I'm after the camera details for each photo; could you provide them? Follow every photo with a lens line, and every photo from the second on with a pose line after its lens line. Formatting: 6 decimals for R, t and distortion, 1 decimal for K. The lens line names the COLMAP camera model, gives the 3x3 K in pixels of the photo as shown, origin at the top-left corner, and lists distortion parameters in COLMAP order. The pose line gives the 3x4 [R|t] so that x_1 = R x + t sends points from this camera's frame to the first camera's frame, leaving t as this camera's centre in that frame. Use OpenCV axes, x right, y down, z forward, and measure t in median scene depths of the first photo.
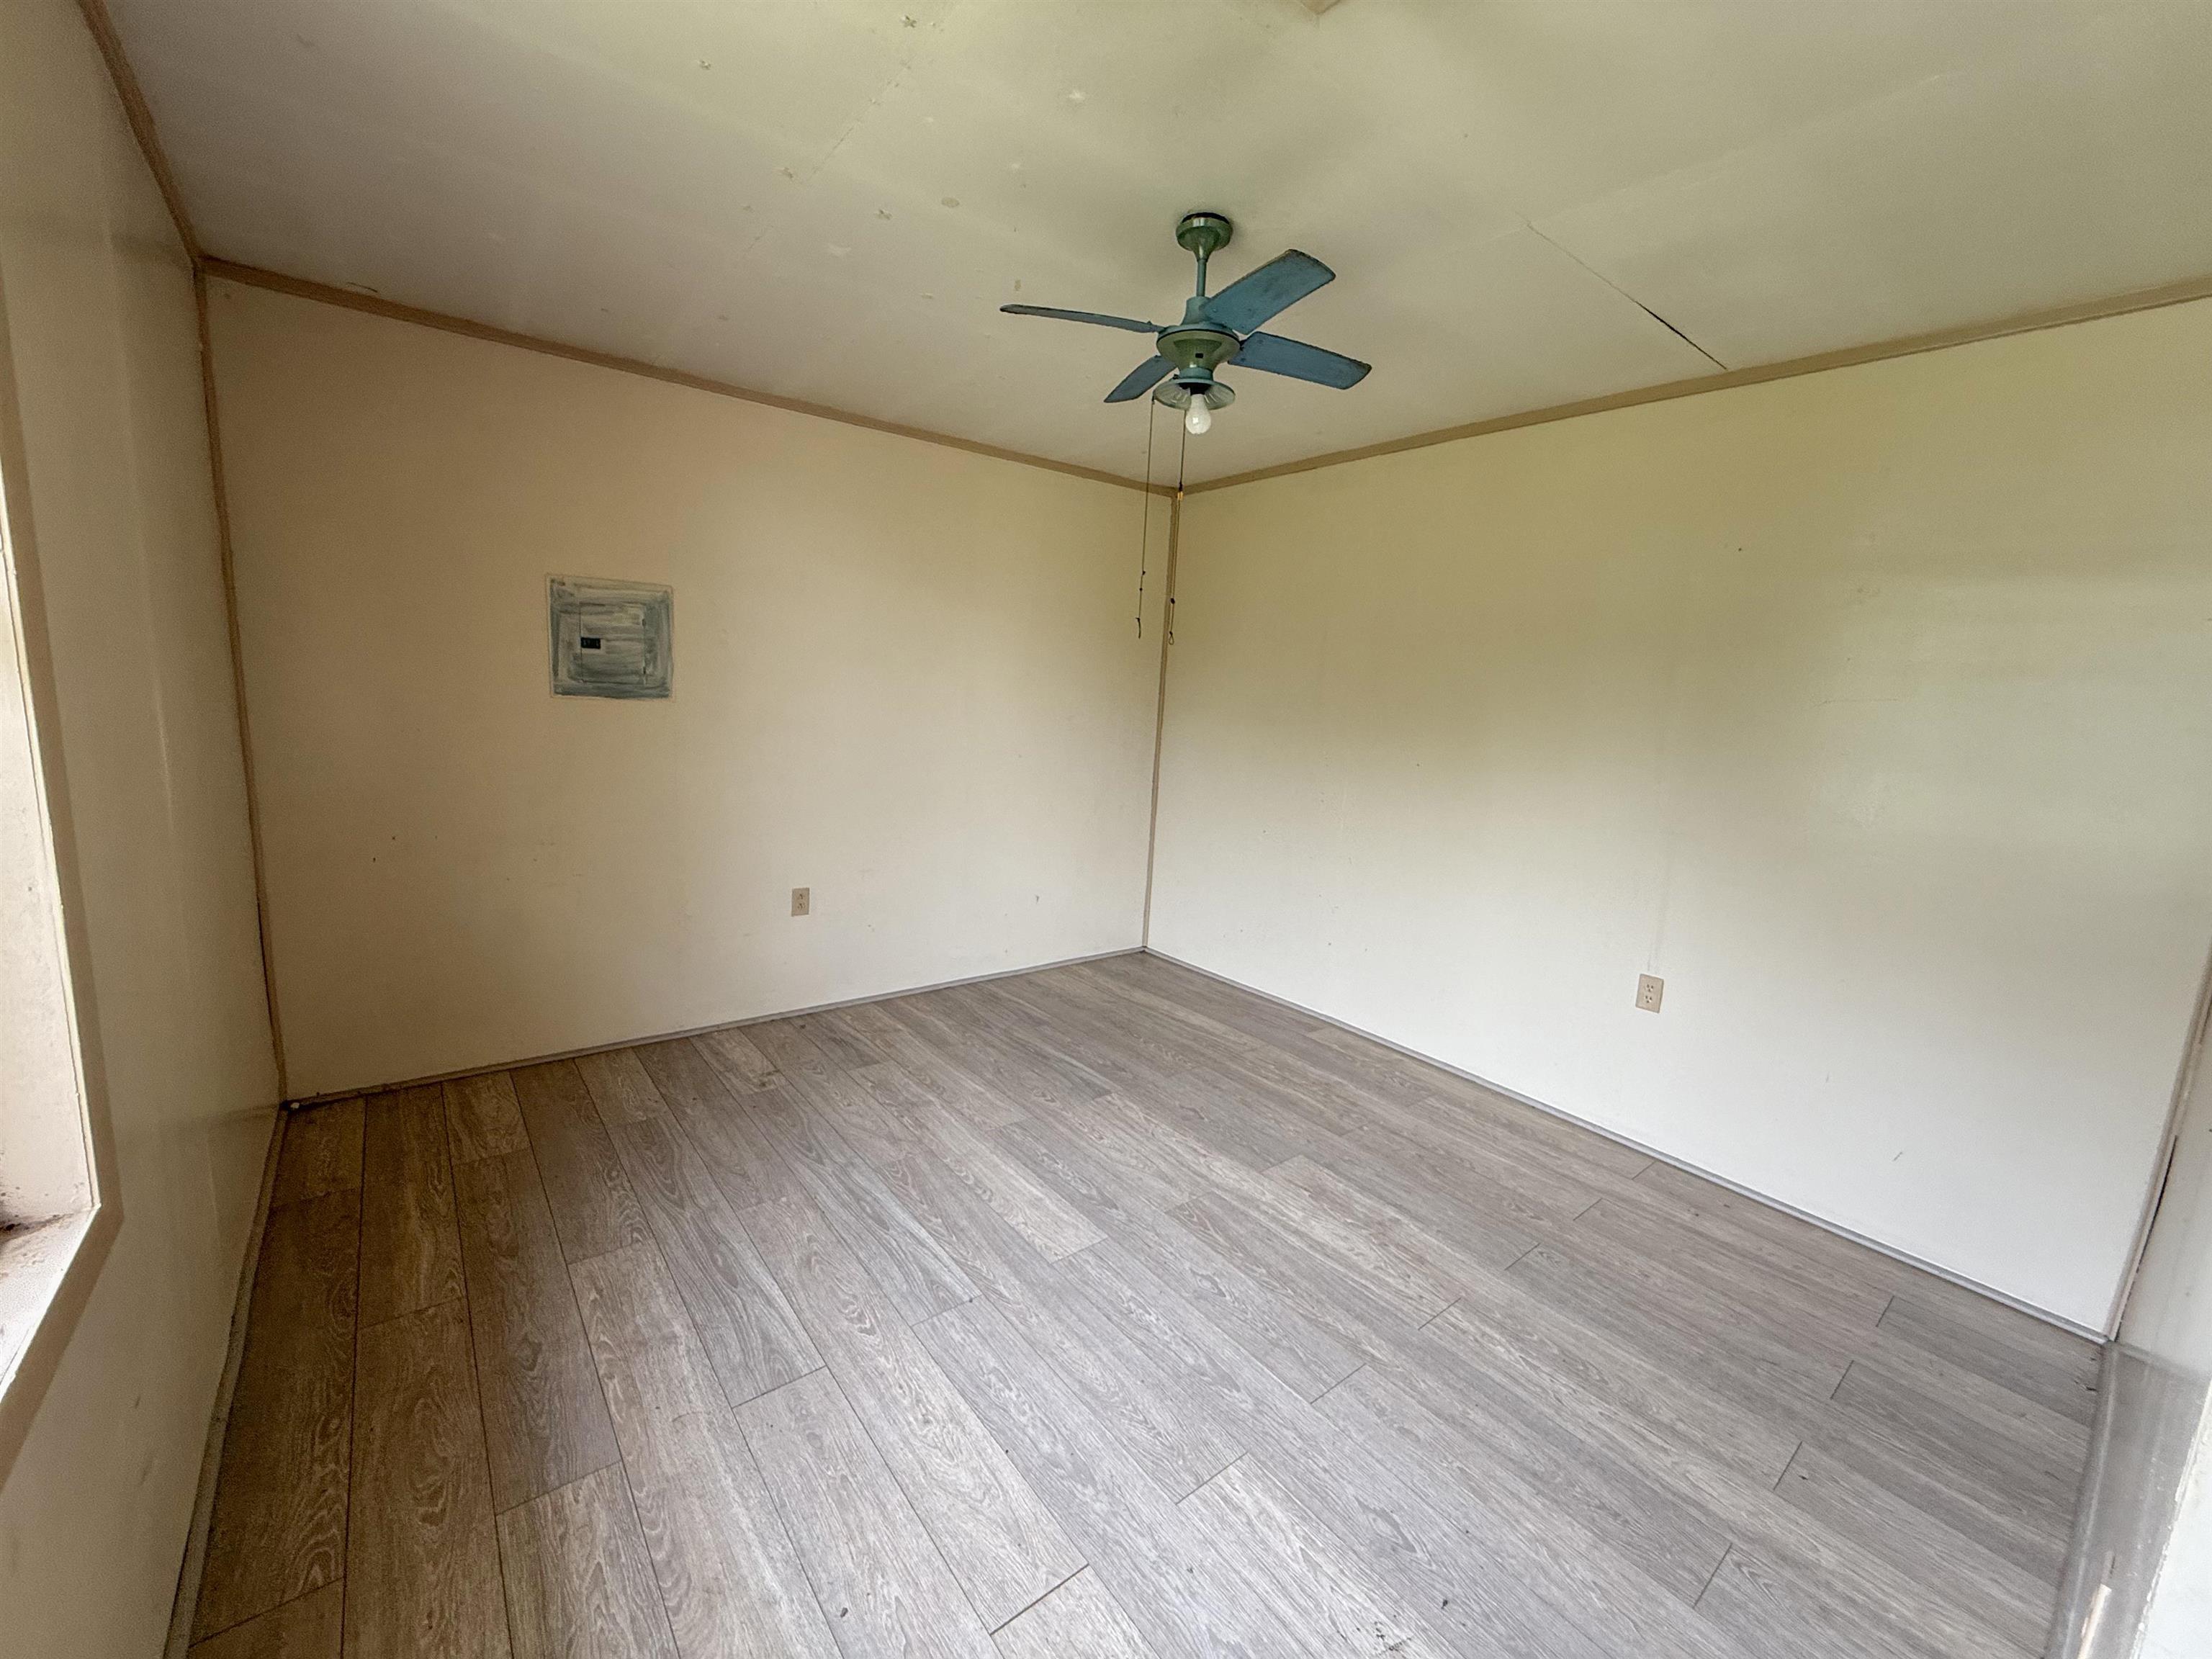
lens RADIAL K [[886.4, 0, 1106.8], [0, 886.4, 829.8], [0, 0, 1]] dist [0.000825, 0.000024]
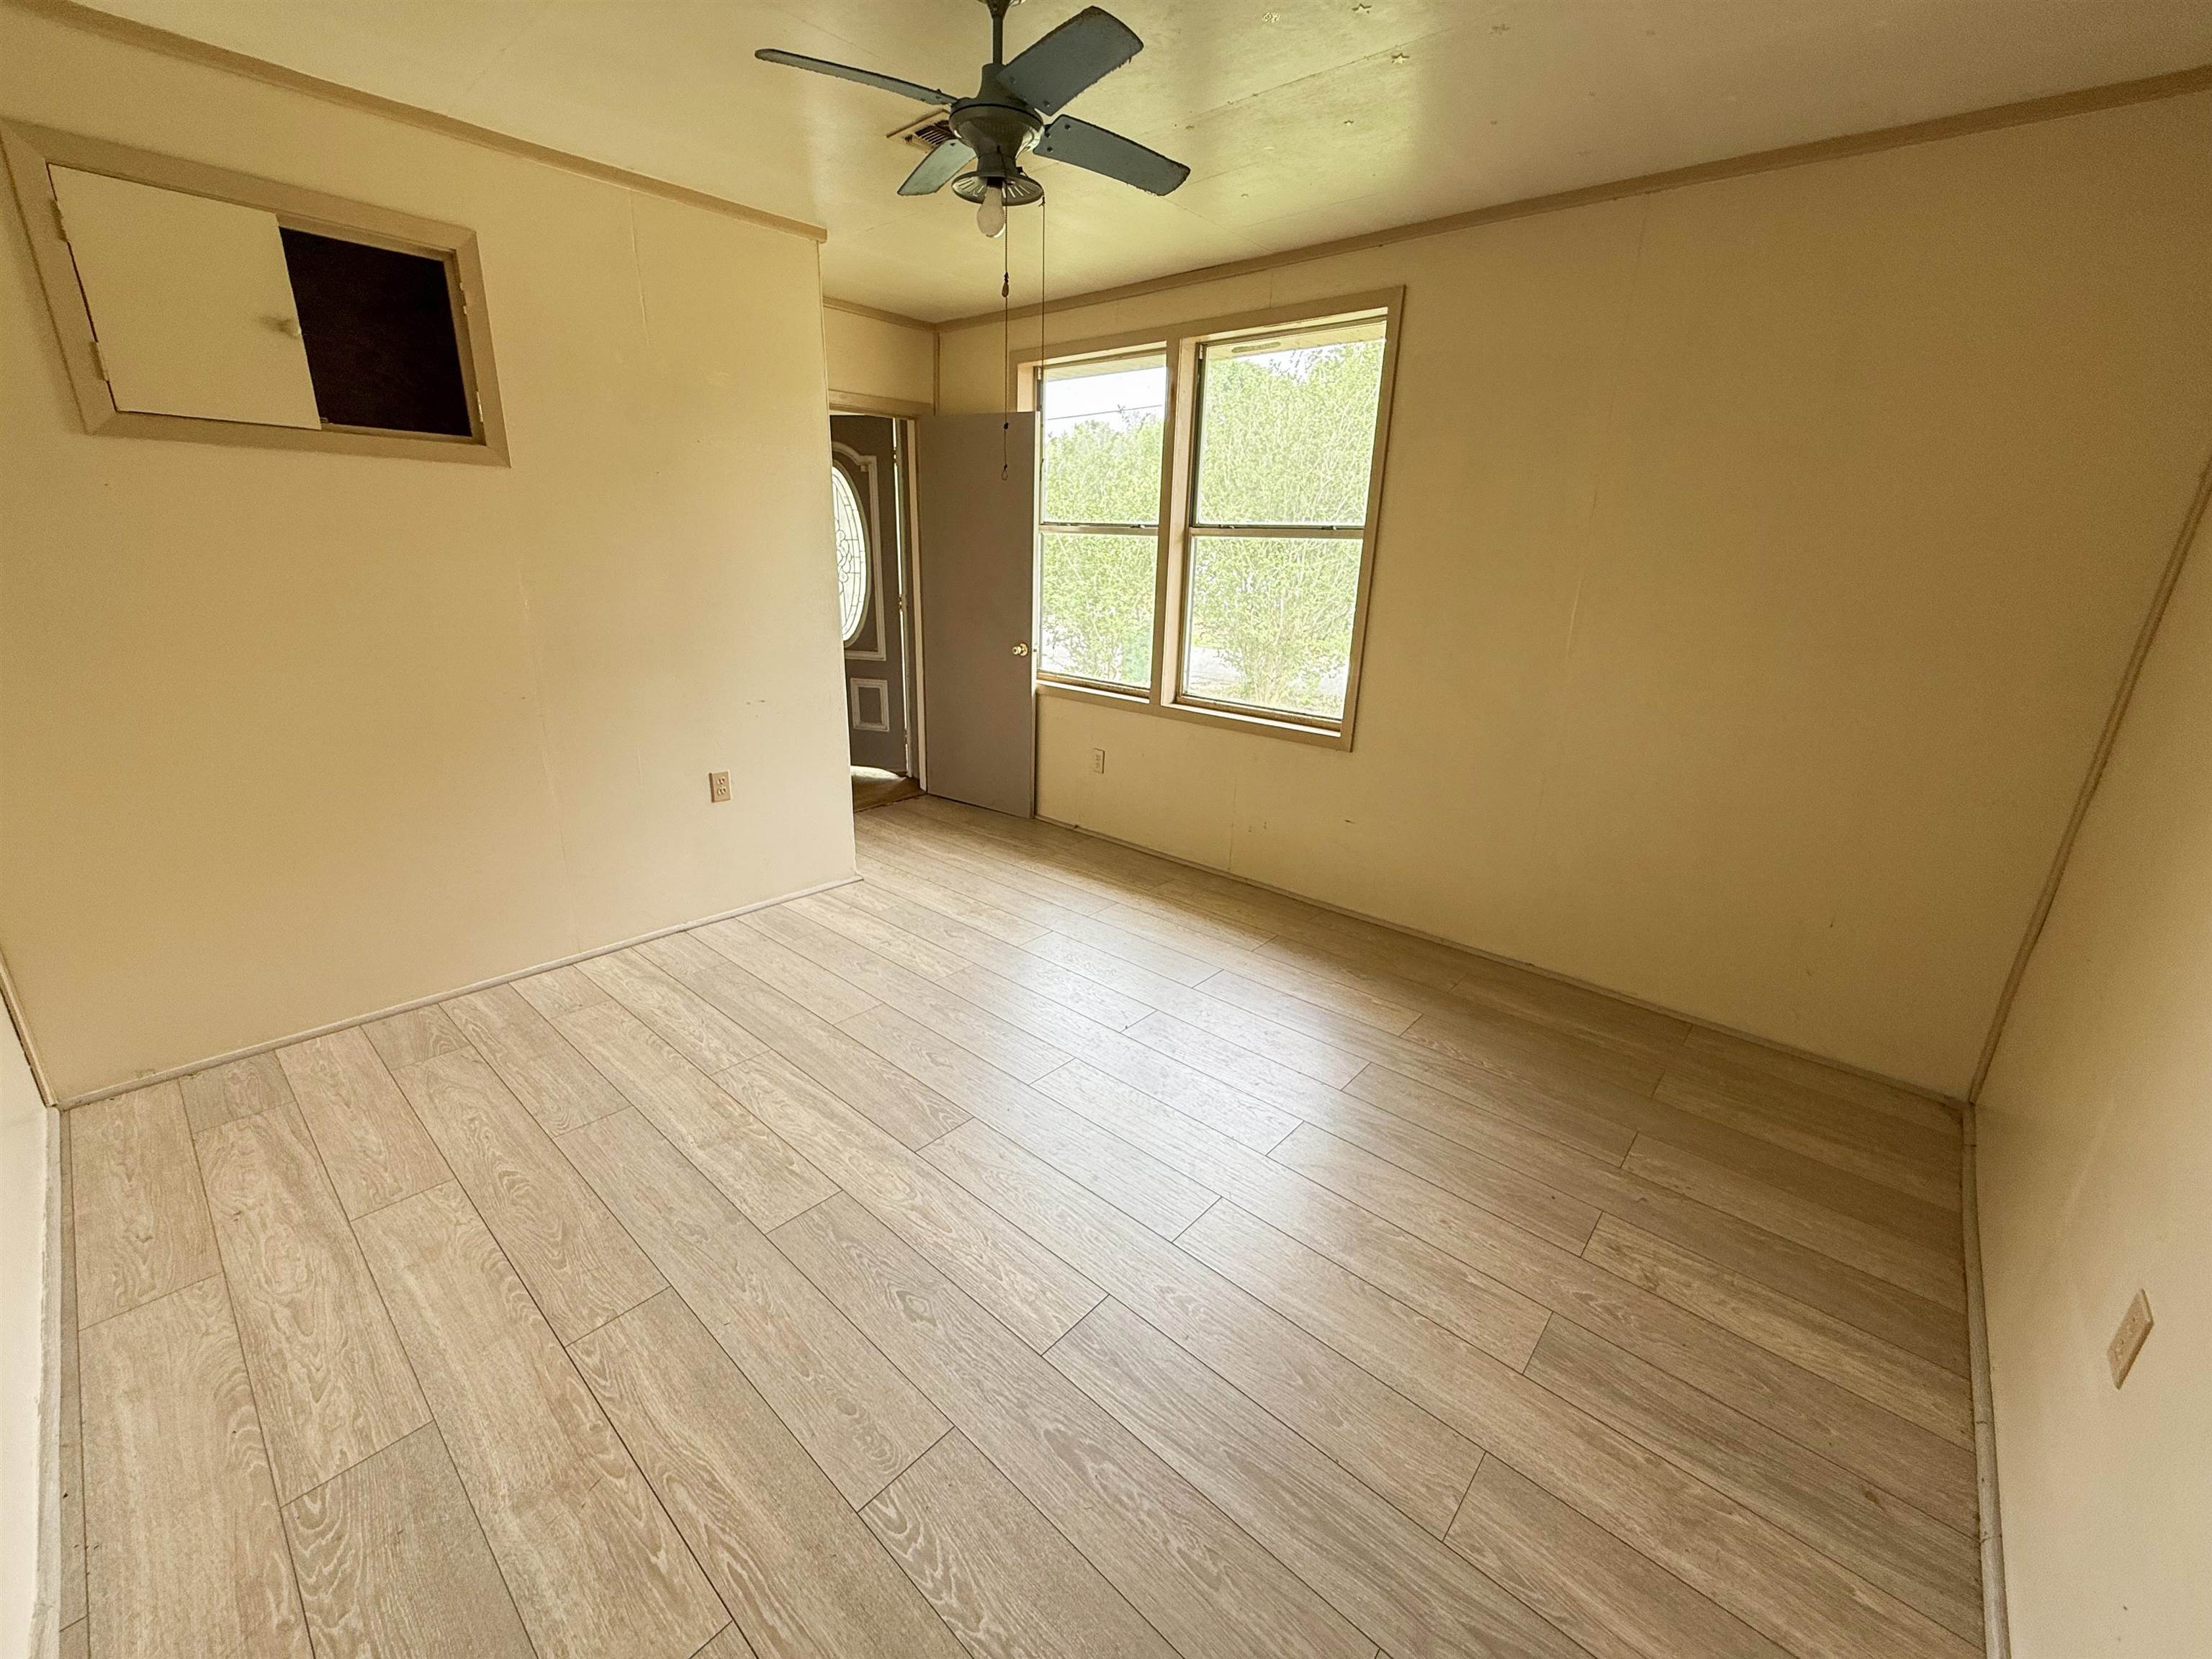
lens RADIAL K [[886.4, 0, 1102.5], [0, 886.4, 830.2], [0, 0, 1]] dist [0.000825, 0.000024]
pose [[-0.981755, -0.023823, -0.188655, 0.117485], [-0.107948, 0.886579, 0.449806, -0.271790], [0.156542, 0.461964, -0.872974, 1.719256]]
